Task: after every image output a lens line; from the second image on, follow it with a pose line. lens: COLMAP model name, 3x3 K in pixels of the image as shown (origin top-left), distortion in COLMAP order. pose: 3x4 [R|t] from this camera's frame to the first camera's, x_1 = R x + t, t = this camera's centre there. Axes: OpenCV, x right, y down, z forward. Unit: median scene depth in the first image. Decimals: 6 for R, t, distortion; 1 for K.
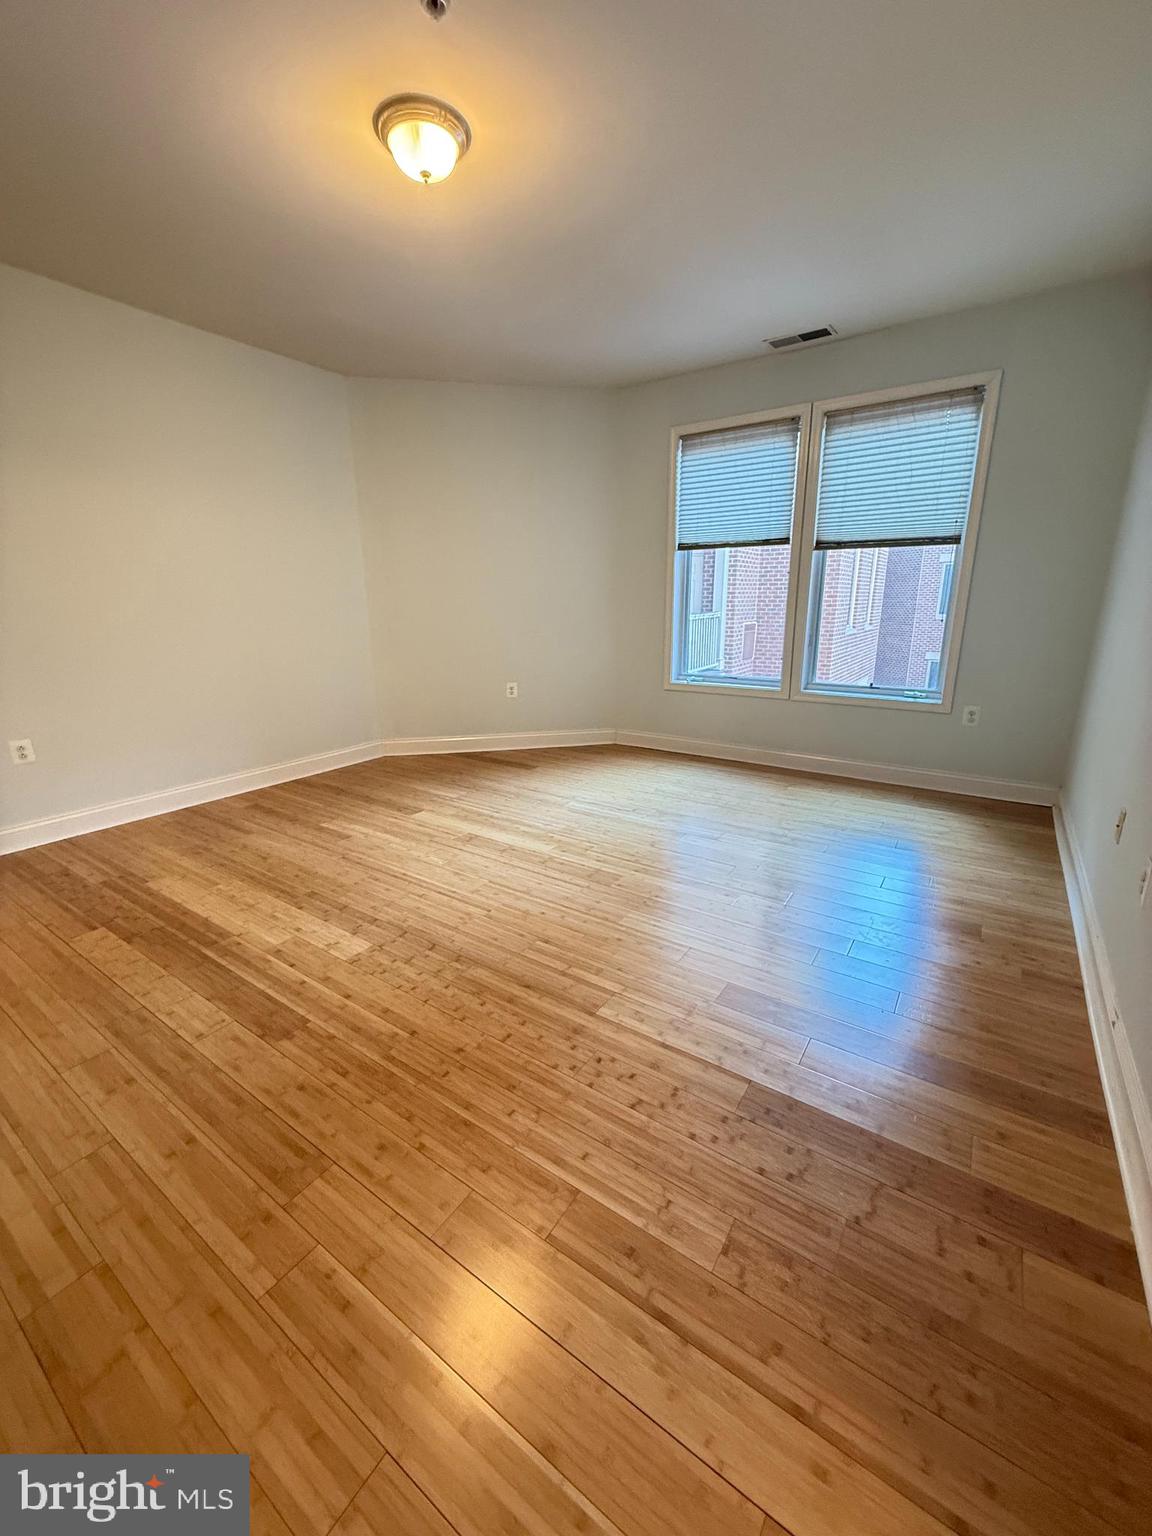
lens RADIAL K [[612.8, 0, 565.4], [0, 612.8, 765.2], [0, 0, 1]] dist [-0.000809, 0.000531]
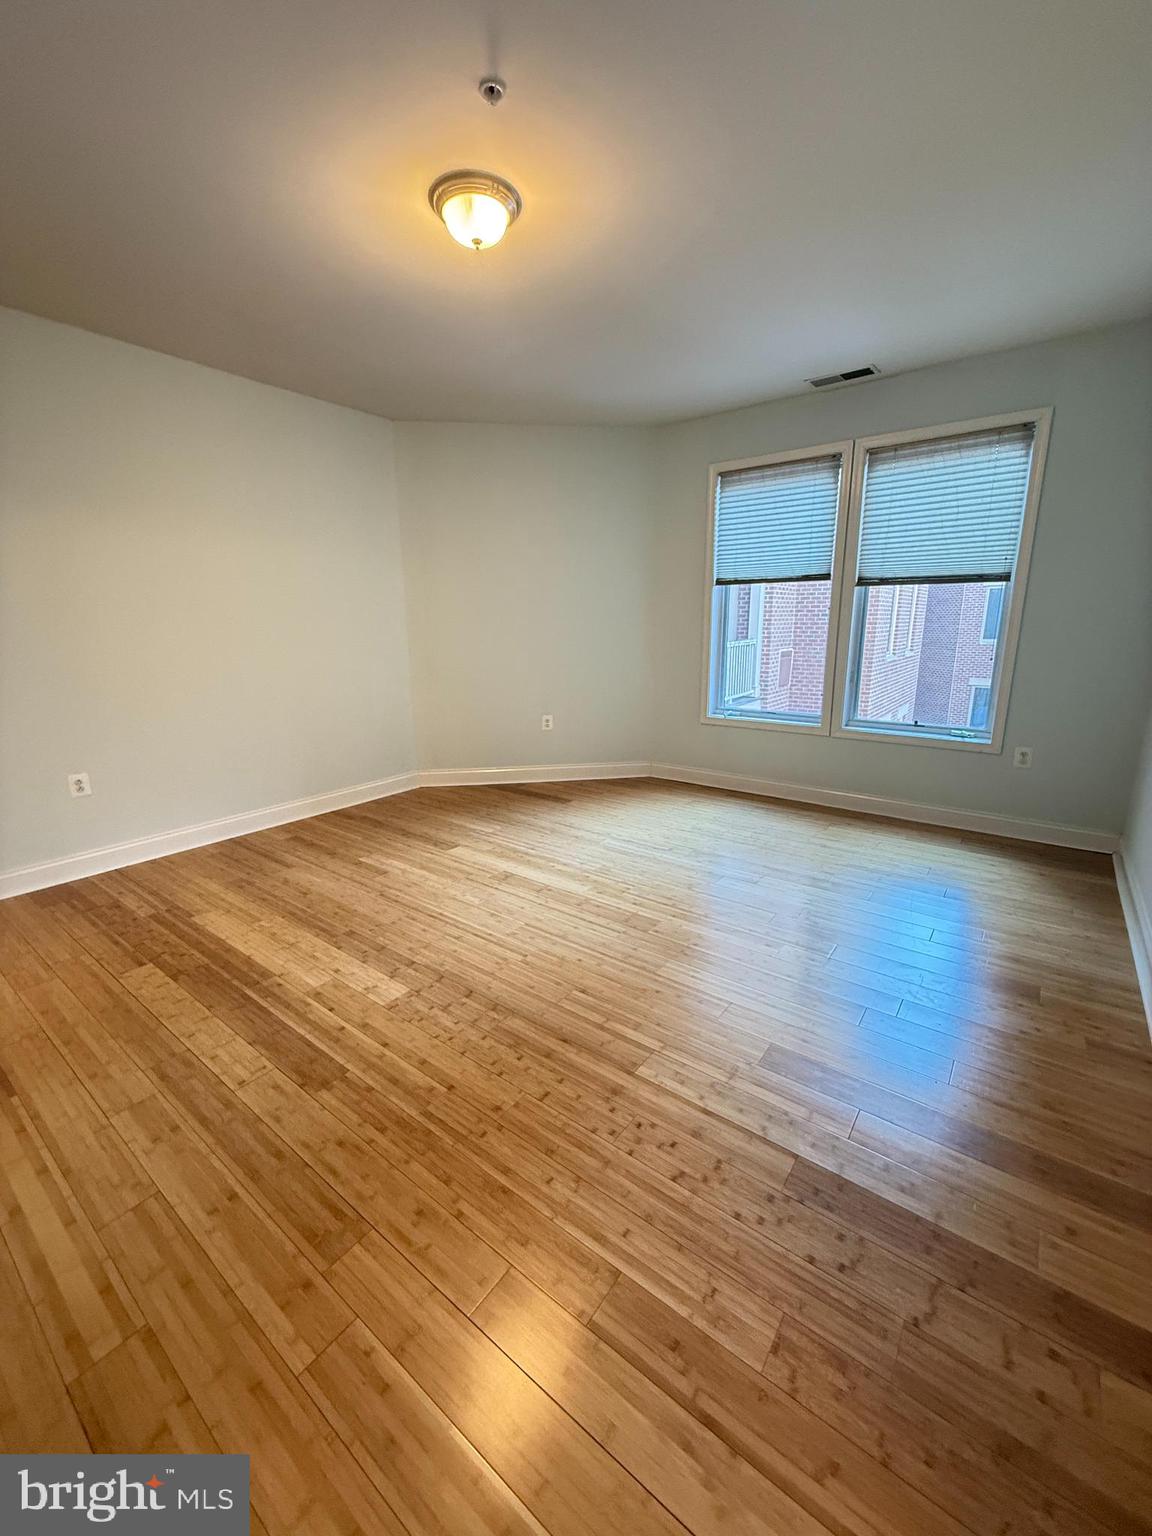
lens RADIAL K [[612.8, 0, 565.4], [0, 612.8, 768.6], [0, 0, 1]] dist [-0.000809, 0.000531]
pose [[0.998678, 0.011925, -0.050008, -0.014143], [-0.013351, 0.999511, -0.028286, -0.041063], [0.049646, 0.028916, 0.998348, 0.001427]]
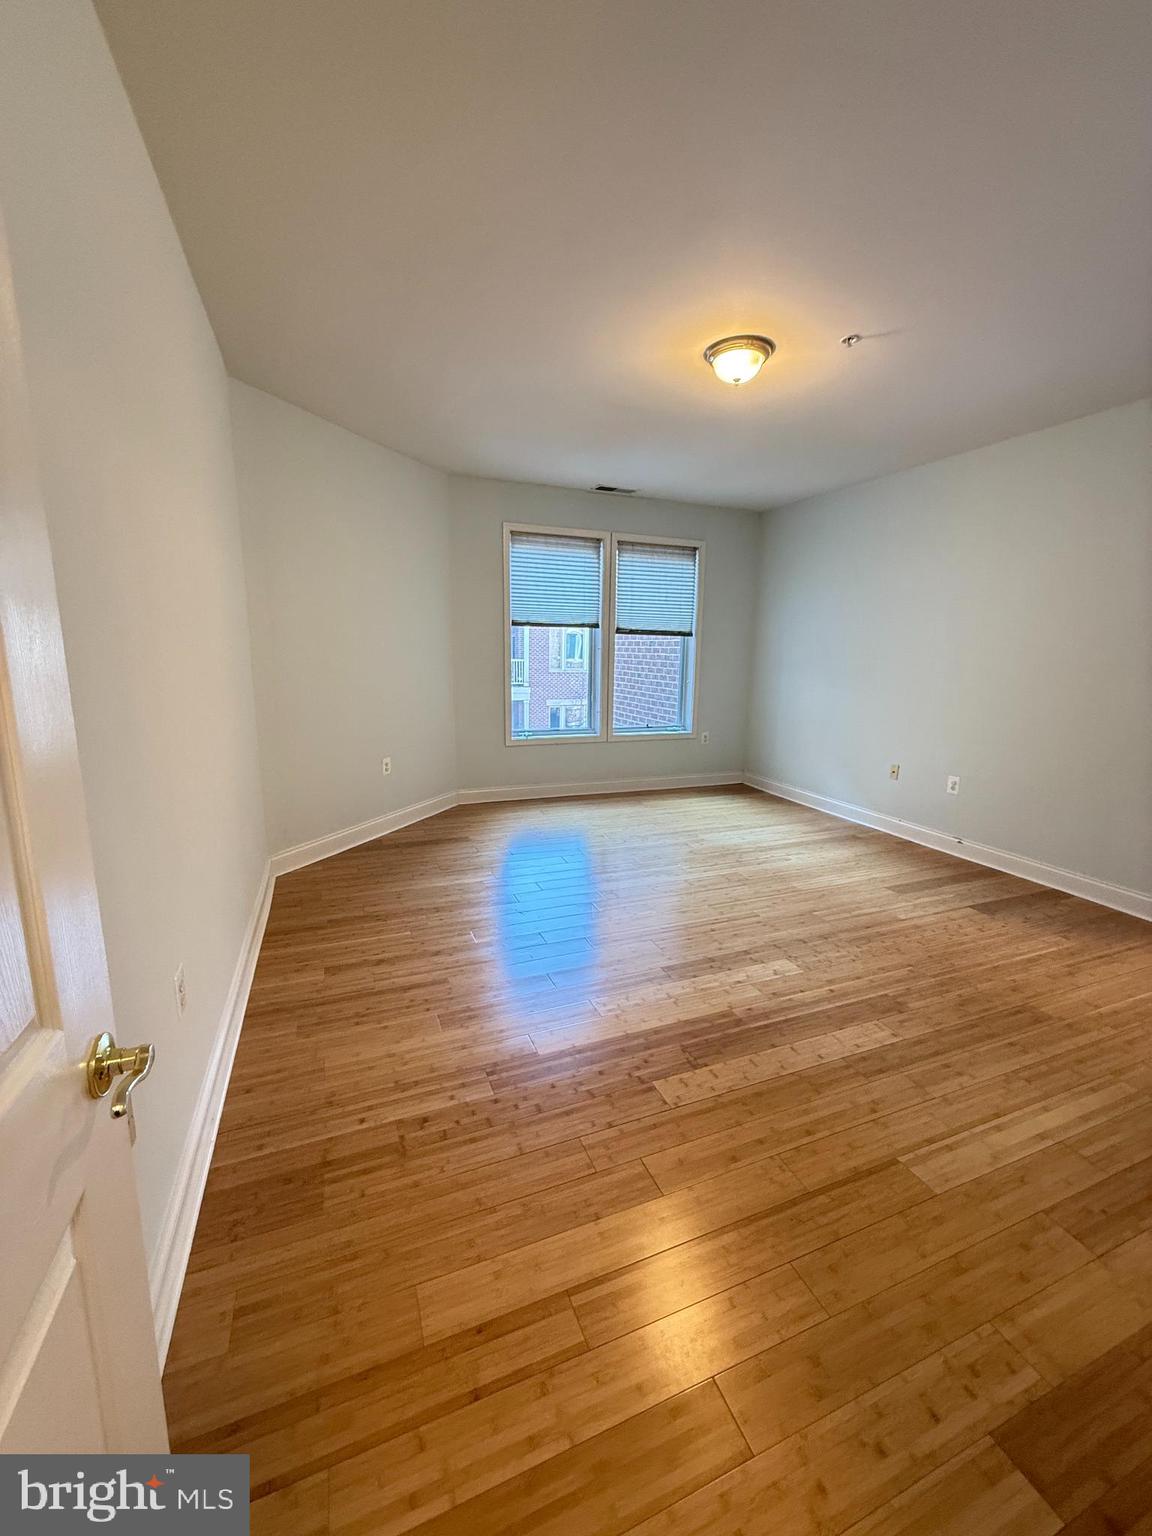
lens RADIAL K [[612.8, 0, 583.4], [0, 612.8, 767.5], [0, 0, 1]] dist [-0.000809, 0.000531]
pose [[0.549851, -0.140993, 0.823277, -1.418519], [0.200004, 0.979201, 0.034118, -0.198970], [-0.810964, 0.145899, 0.566613, 0.539208]]
